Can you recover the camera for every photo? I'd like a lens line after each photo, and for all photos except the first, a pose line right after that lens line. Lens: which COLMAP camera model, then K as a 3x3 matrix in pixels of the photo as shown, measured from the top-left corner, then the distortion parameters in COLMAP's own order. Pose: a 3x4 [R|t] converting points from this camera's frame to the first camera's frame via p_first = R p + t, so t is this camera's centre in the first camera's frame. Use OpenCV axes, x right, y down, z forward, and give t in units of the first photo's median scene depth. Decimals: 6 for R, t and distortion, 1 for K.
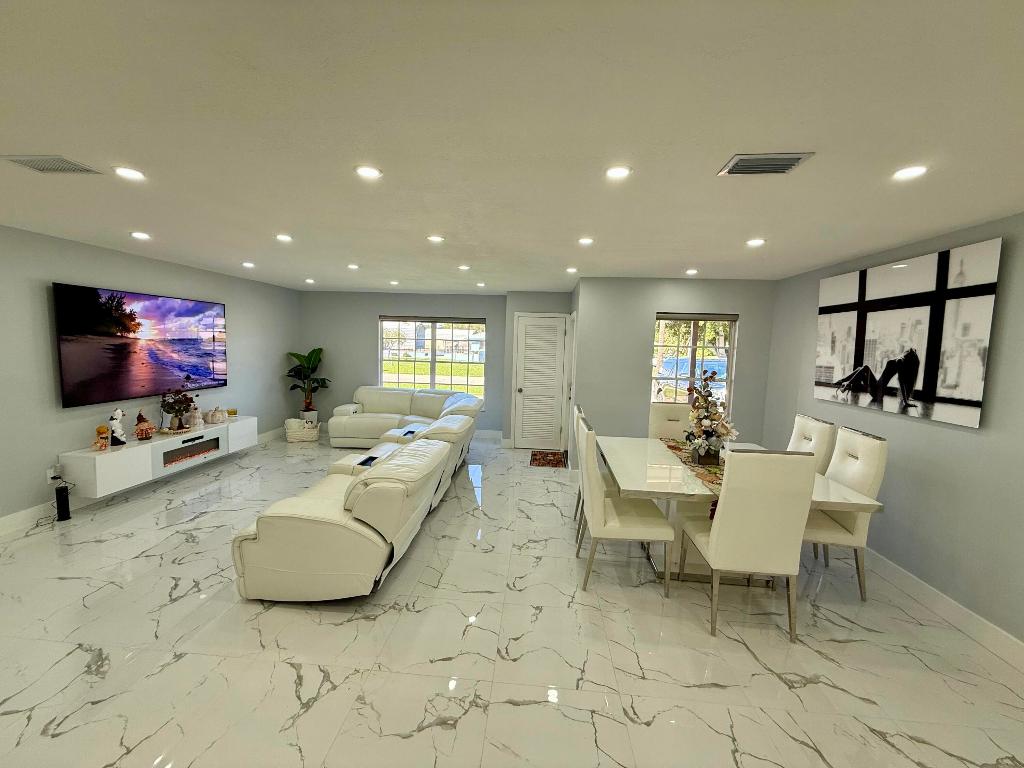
lens RADIAL K [[407.5, 0, 505.2], [0, 407.5, 380.9], [0, 0, 1]] dist [-0.000436, 0.000798]
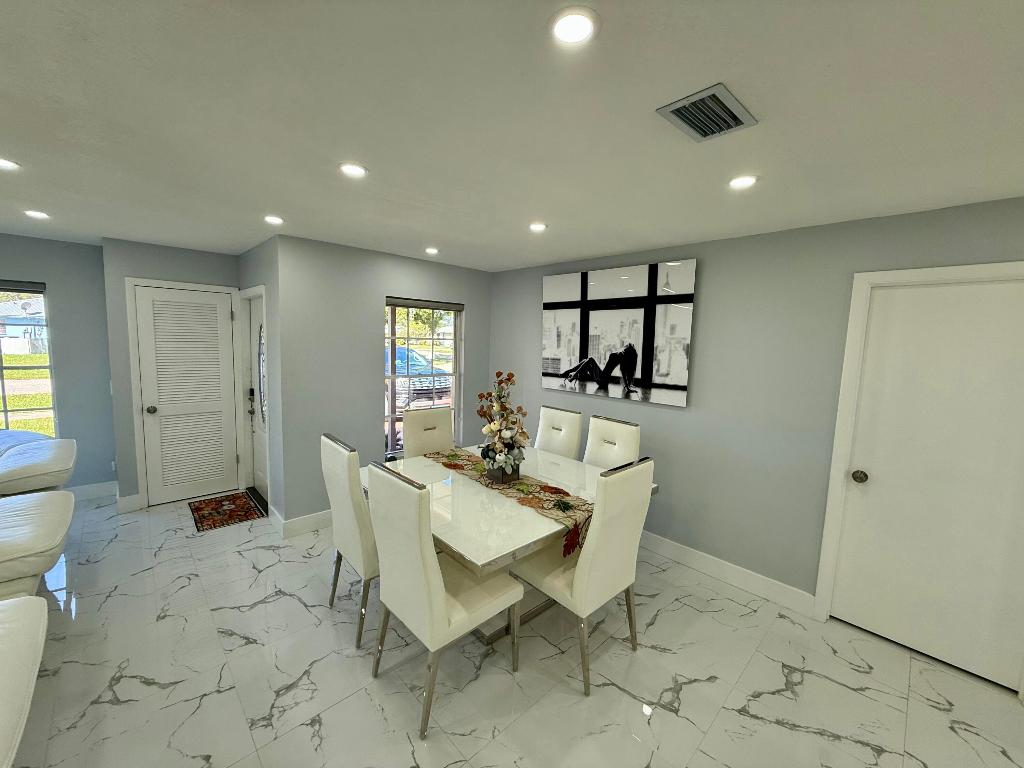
lens RADIAL K [[407.5, 0, 507.1], [0, 407.5, 382.4], [0, 0, 1]] dist [-0.000436, 0.000798]
pose [[0.661326, -0.086077, 0.745144, -0.104787], [0.055084, 0.996285, 0.066201, -0.049305], [-0.748074, -0.002735, 0.663610, 0.362330]]
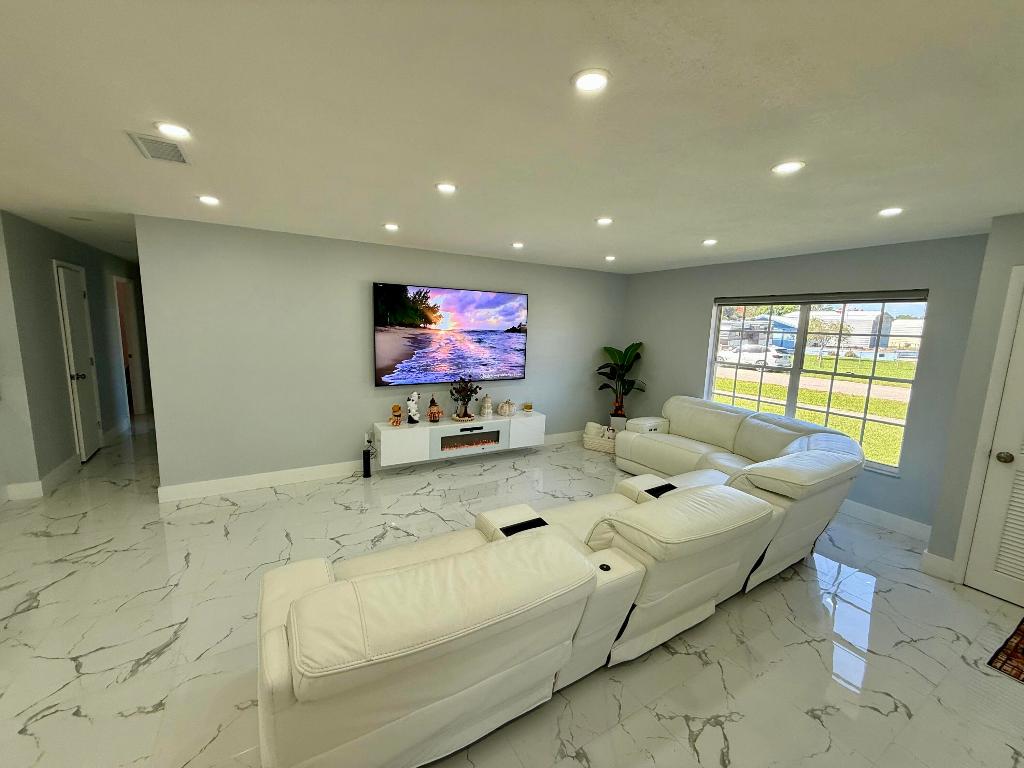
lens RADIAL K [[407.5, 0, 507.0], [0, 407.5, 382.7], [0, 0, 1]] dist [-0.000436, 0.000798]
pose [[0.577997, 0.104941, -0.809263, 0.123323], [-0.089862, 0.993851, 0.064696, -0.057784], [0.811076, 0.035328, 0.583873, 0.604866]]
